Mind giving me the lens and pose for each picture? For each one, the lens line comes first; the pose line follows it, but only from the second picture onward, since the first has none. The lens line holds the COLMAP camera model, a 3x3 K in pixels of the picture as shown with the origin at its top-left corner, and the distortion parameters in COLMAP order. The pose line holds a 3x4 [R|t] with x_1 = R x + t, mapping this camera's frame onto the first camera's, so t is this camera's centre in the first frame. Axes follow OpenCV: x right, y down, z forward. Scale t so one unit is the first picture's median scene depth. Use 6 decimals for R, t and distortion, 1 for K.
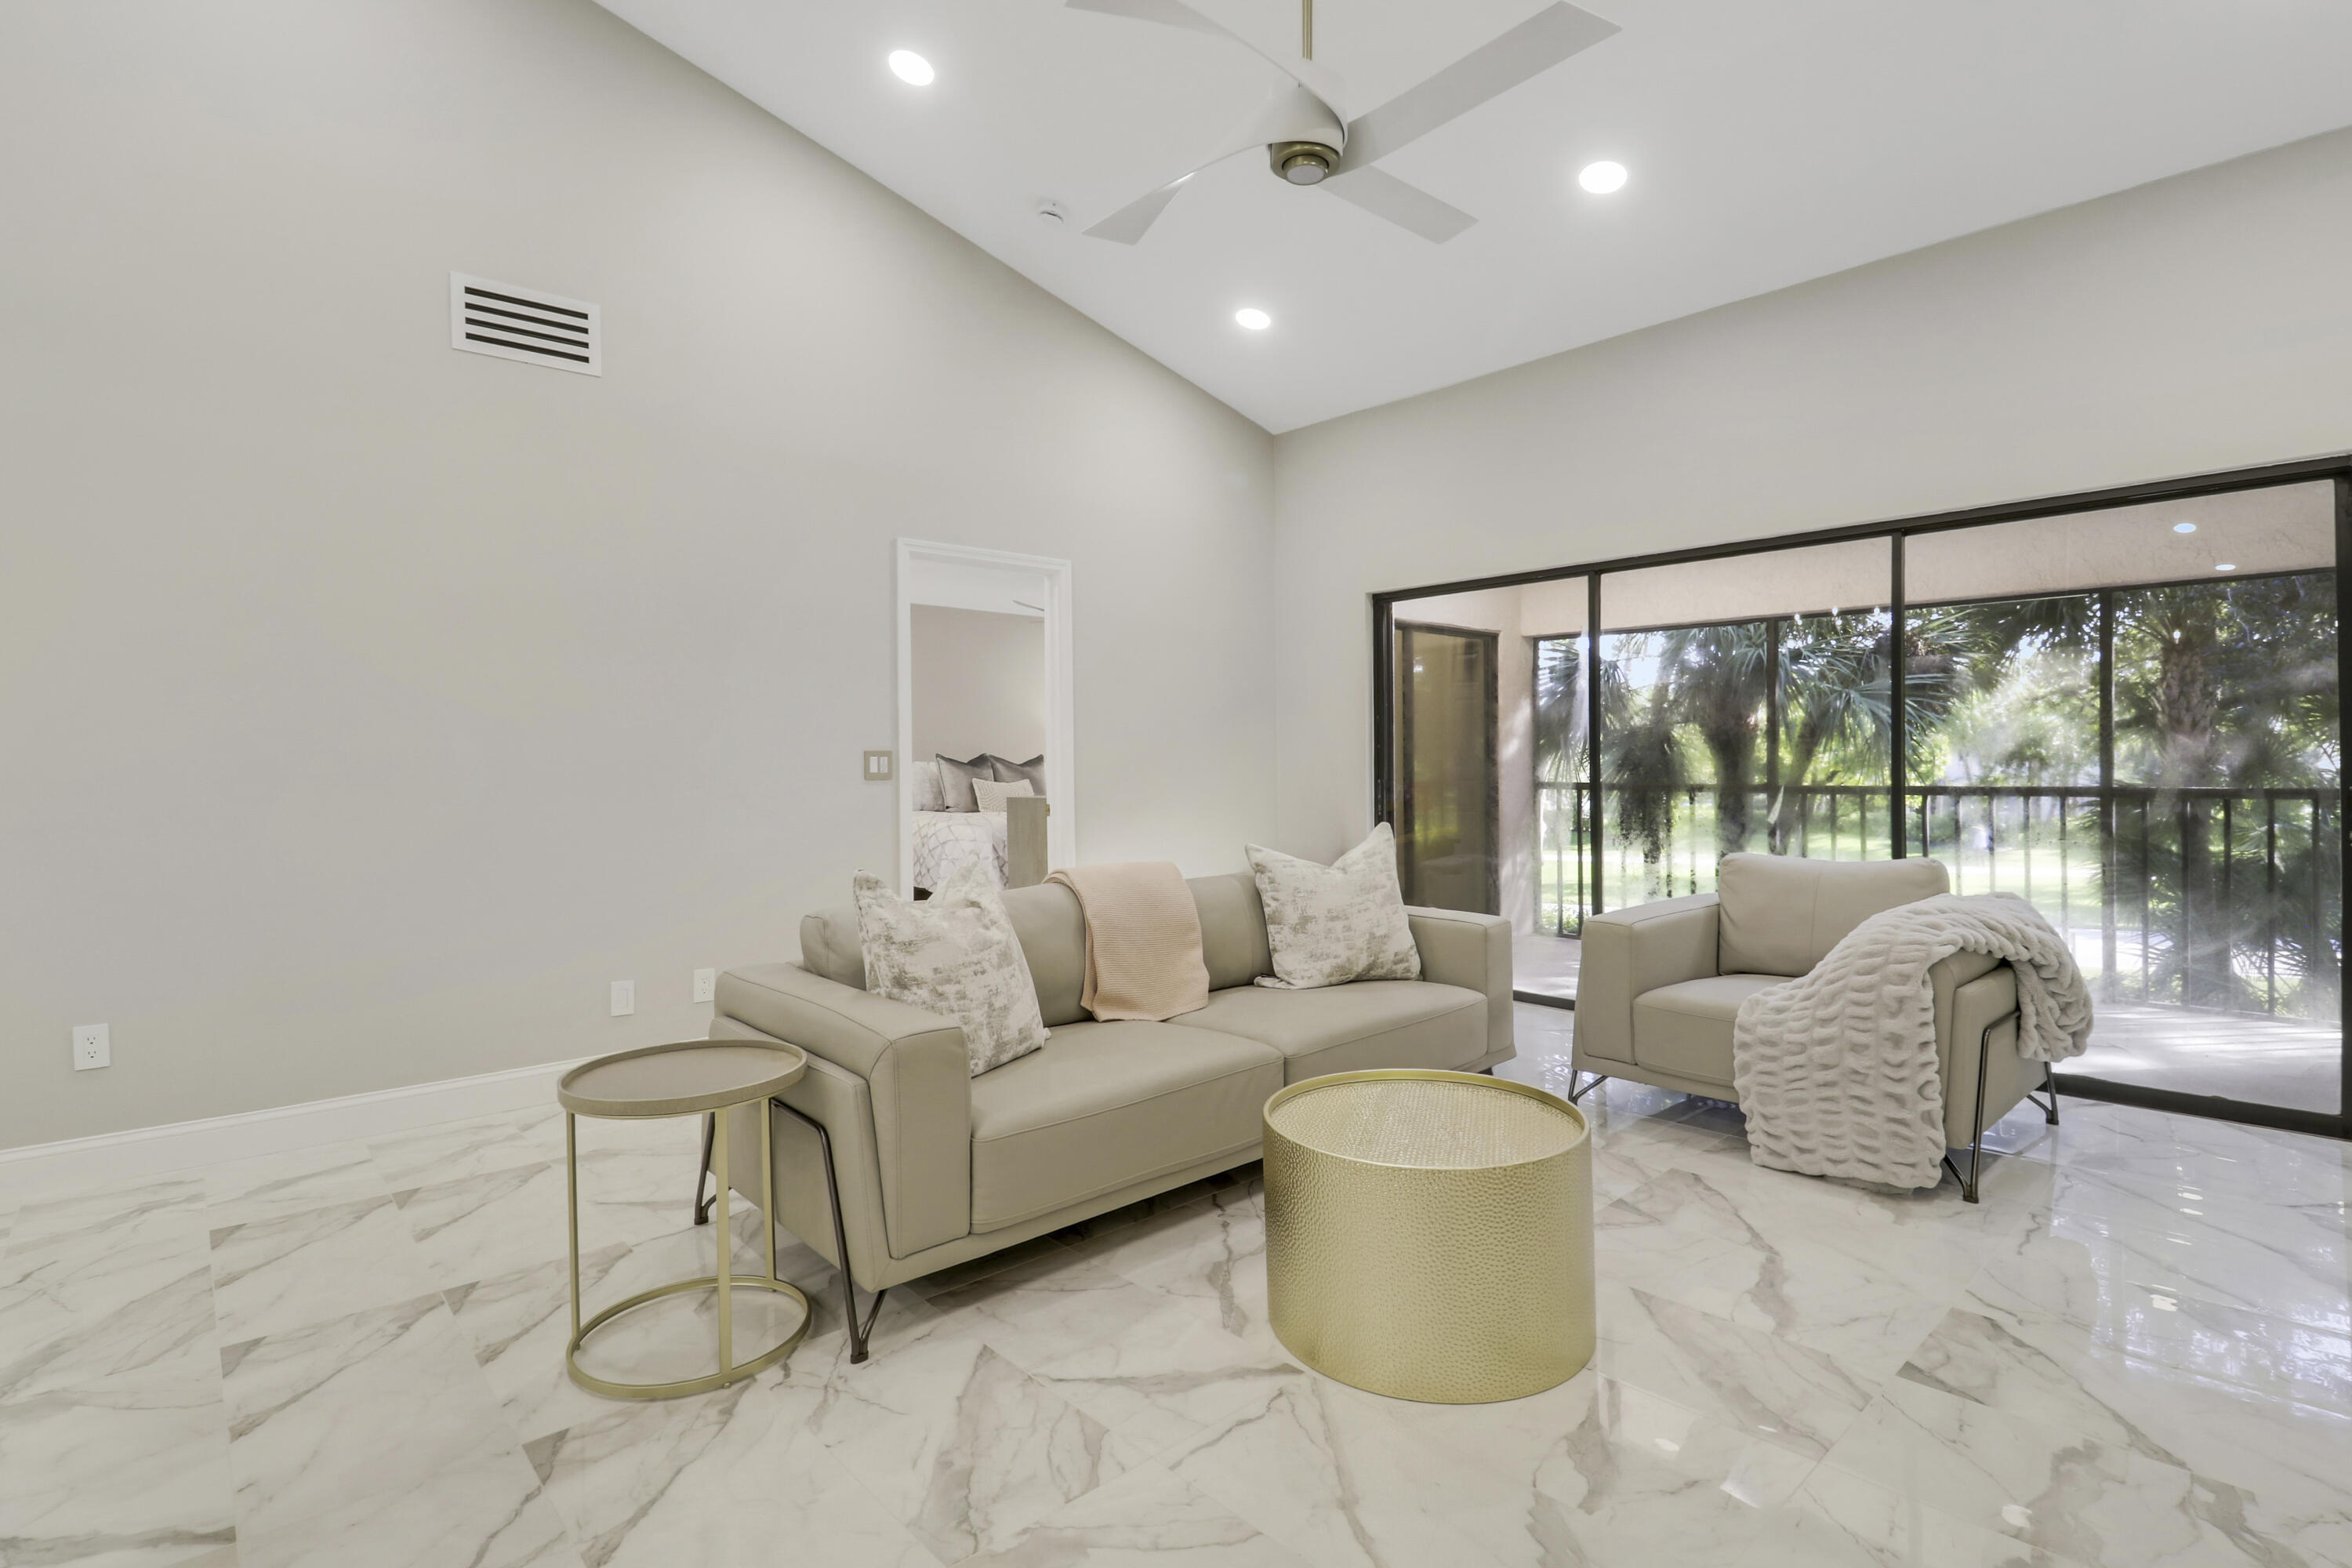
lens RADIAL K [[1136.8, 0, 1198.7], [0, 1136.8, 759.4], [0, 0, 1]] dist [-0.008167, 0.002085]
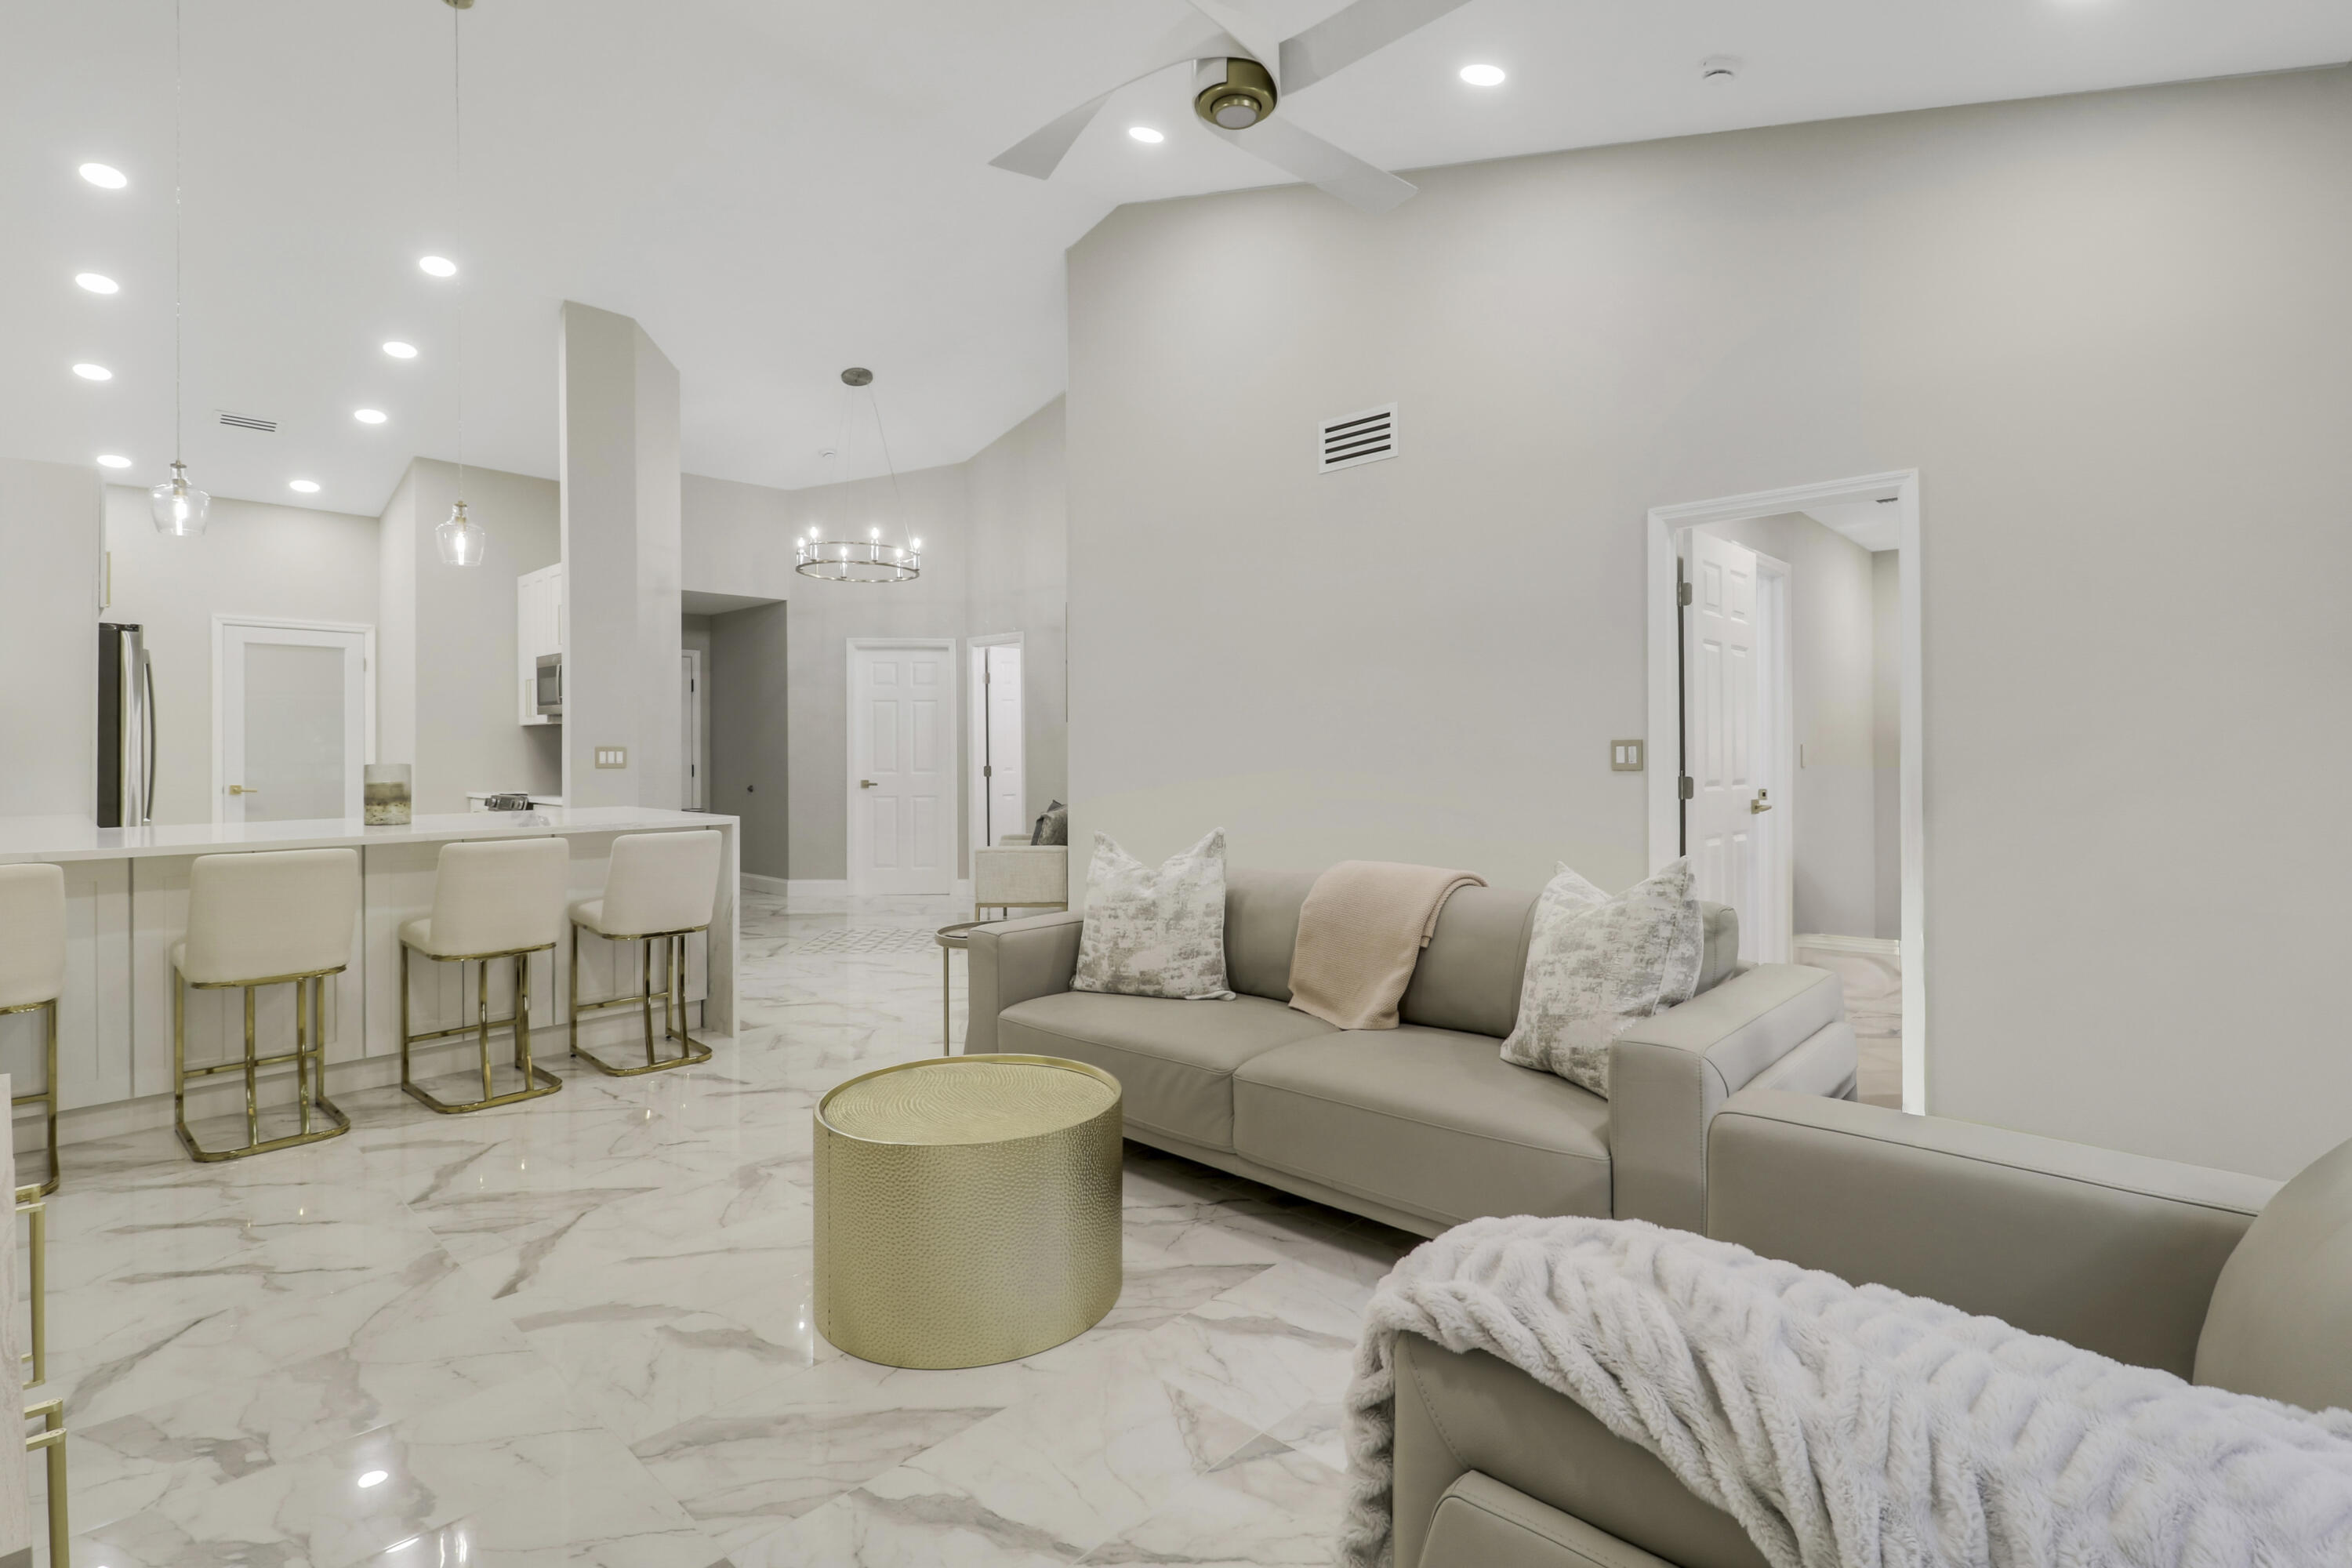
lens RADIAL K [[1136.8, 0, 1172.1], [0, 1136.8, 765.2], [0, 0, 1]] dist [-0.008167, 0.002085]
pose [[0.053868, 0.014183, -0.998447, 1.087424], [0.005946, 0.999877, 0.014524, -0.004026], [0.998530, -0.006719, 0.053777, 0.986195]]
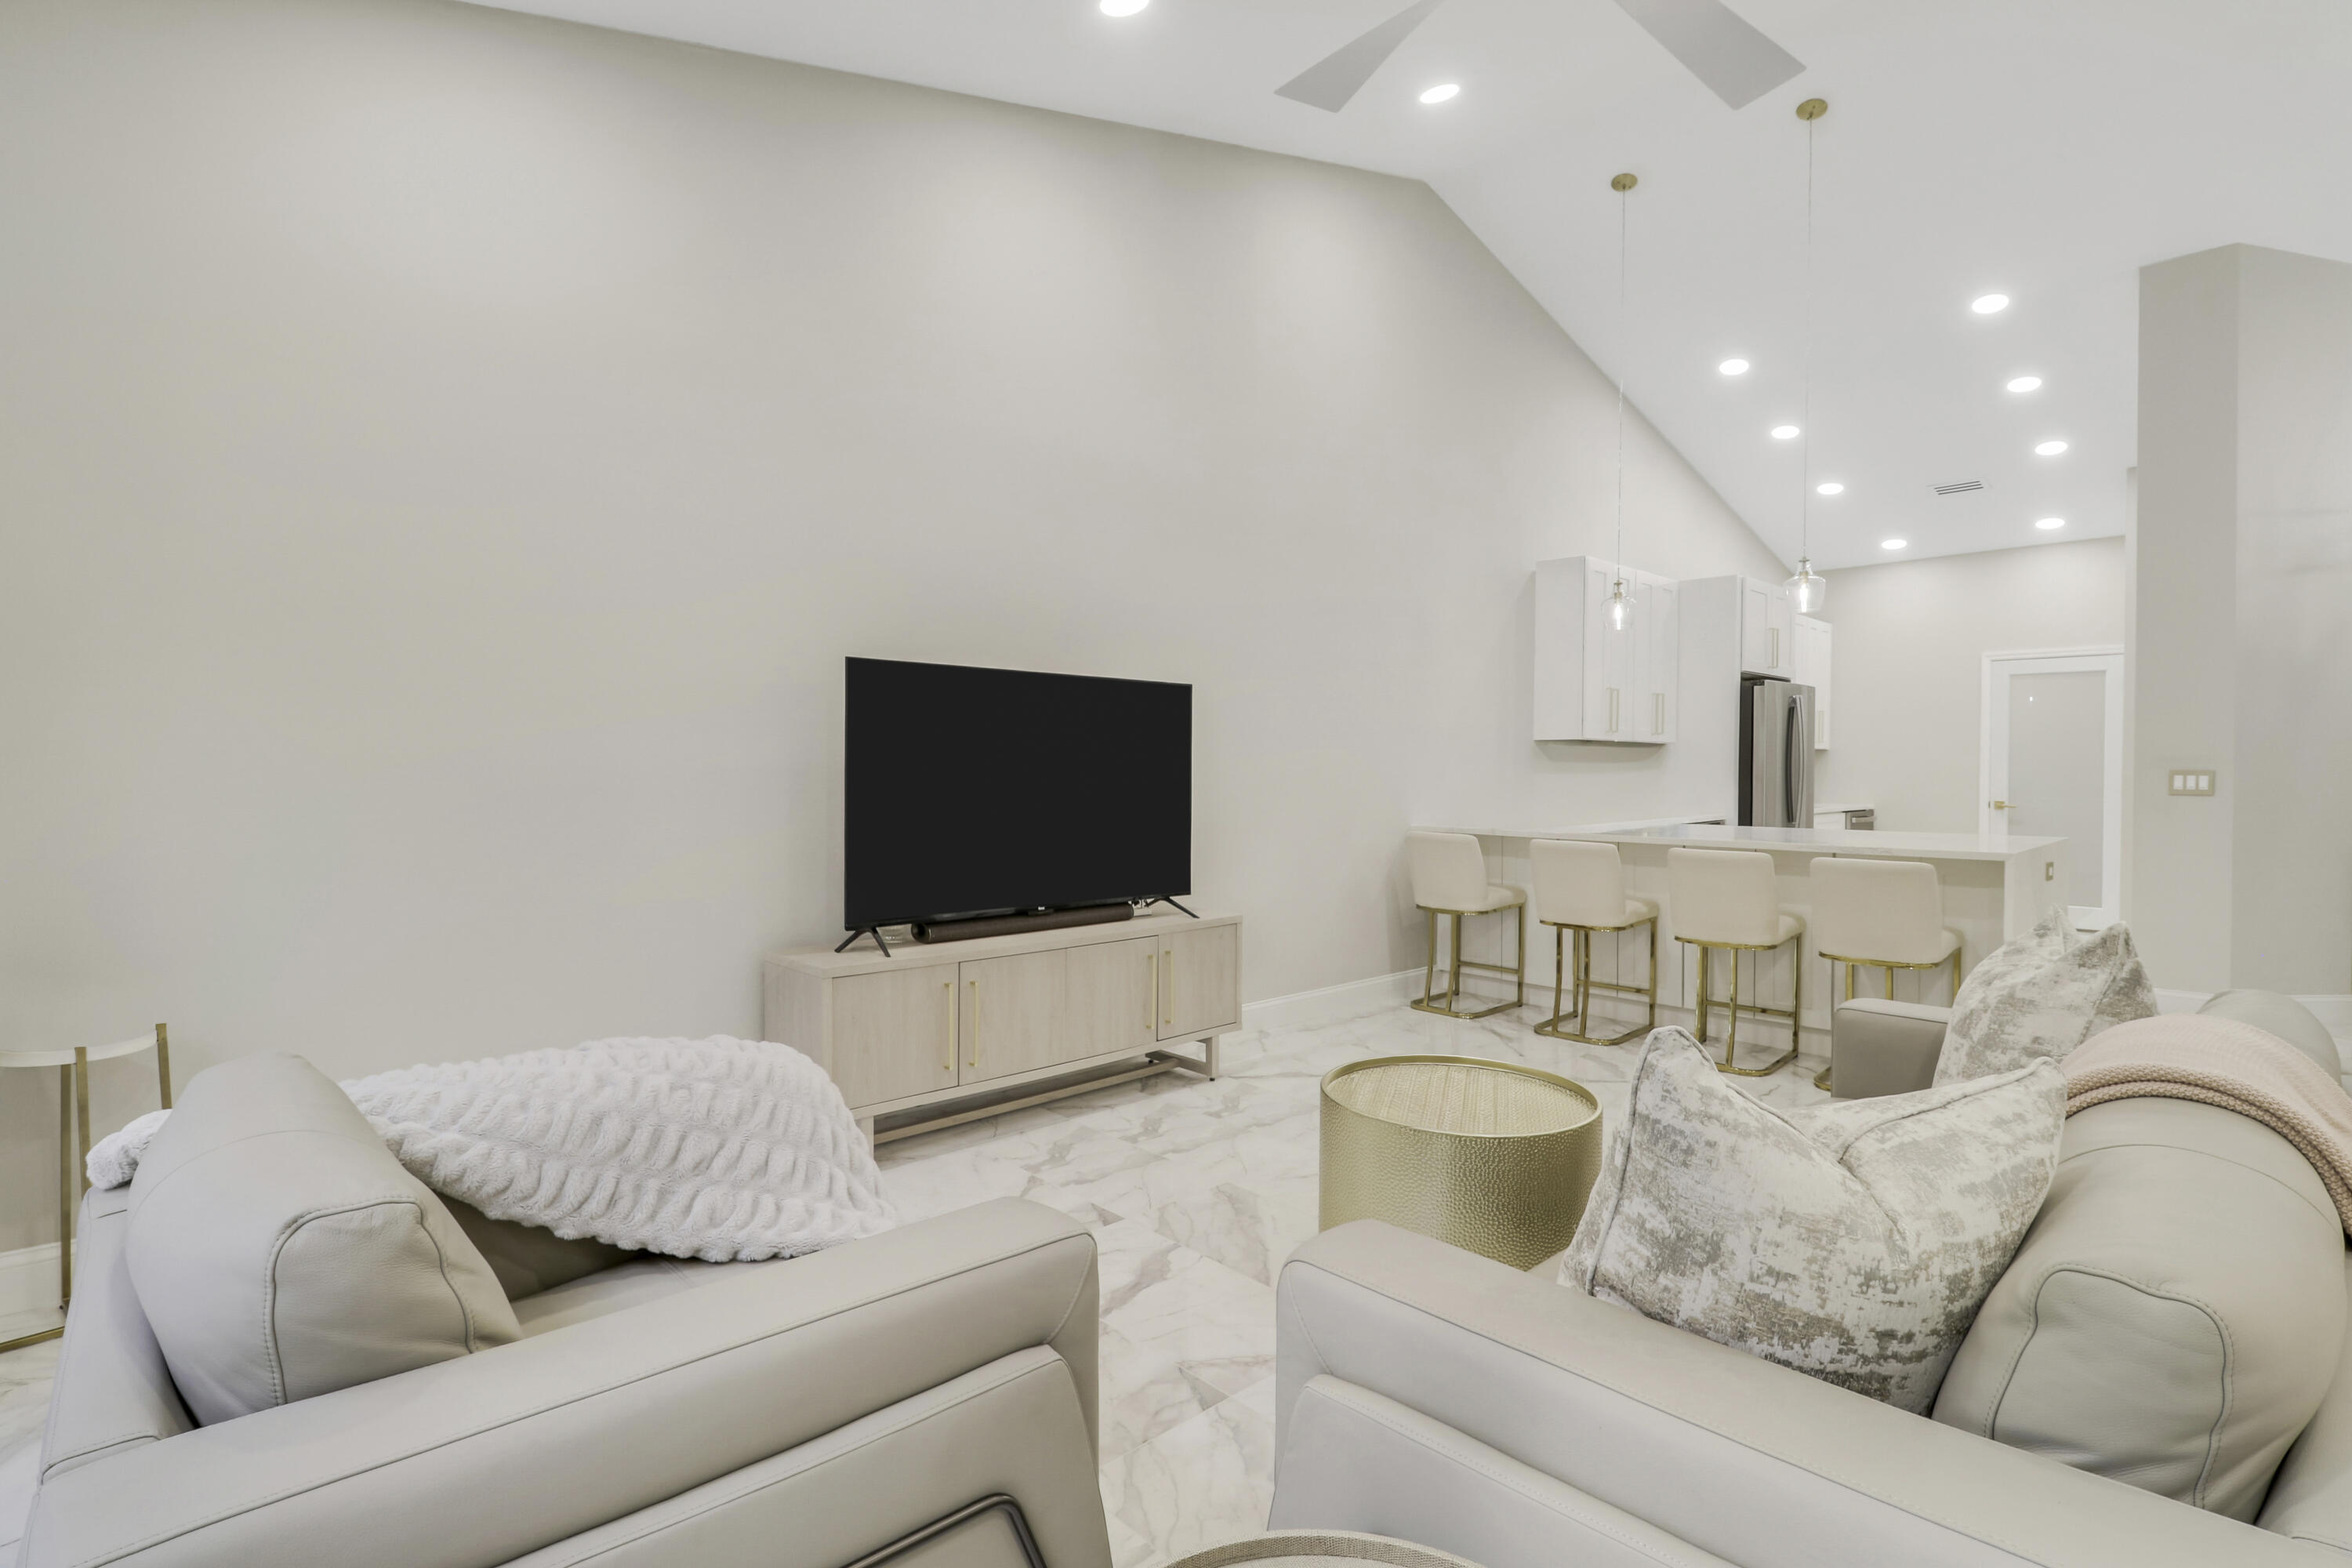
lens RADIAL K [[1098.3, 0, 1174.4], [0, 1098.3, 773.2], [0, 0, 1]] dist [-0.004927, -0.010561]
pose [[-0.999998, 0.000323, -0.001911, 0.435123], [0.000329, 0.999995, -0.003071, -0.004883], [0.001910, -0.003072, -0.999993, 1.847962]]
